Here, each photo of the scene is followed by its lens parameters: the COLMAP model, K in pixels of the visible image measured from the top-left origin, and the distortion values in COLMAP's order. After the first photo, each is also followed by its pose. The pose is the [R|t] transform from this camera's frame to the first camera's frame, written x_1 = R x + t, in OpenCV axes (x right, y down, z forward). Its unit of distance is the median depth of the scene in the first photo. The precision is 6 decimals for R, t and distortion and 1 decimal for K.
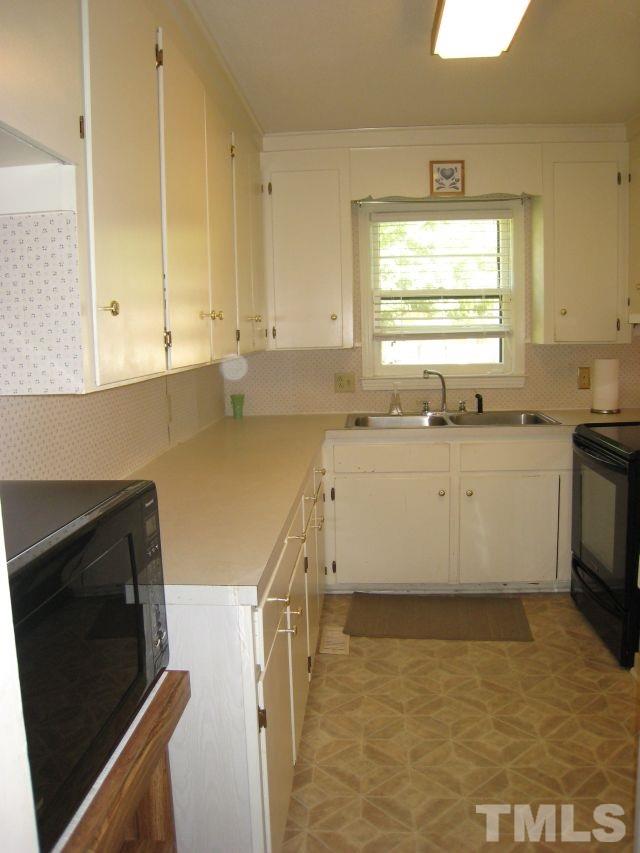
lens RADIAL K [[708.7, 0, 321.5], [0, 708.7, 424.6], [0, 0, 1]] dist [-0.149828, 0.085341]
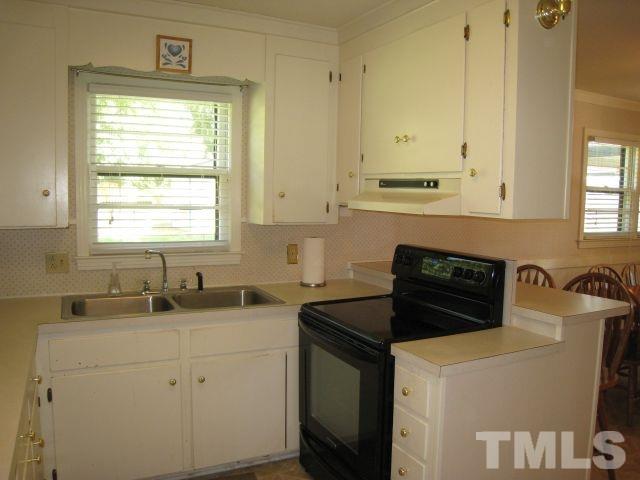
lens RADIAL K [[531.7, 0, 325.5], [0, 531.7, 249.2], [0, 0, 1]] dist [-0.149828, 0.085341]
pose [[0.858254, -0.009364, 0.513140, -0.011639], [0.026609, 0.999301, -0.026269, -0.055364], [-0.512535, 0.036200, 0.857903, 0.269781]]
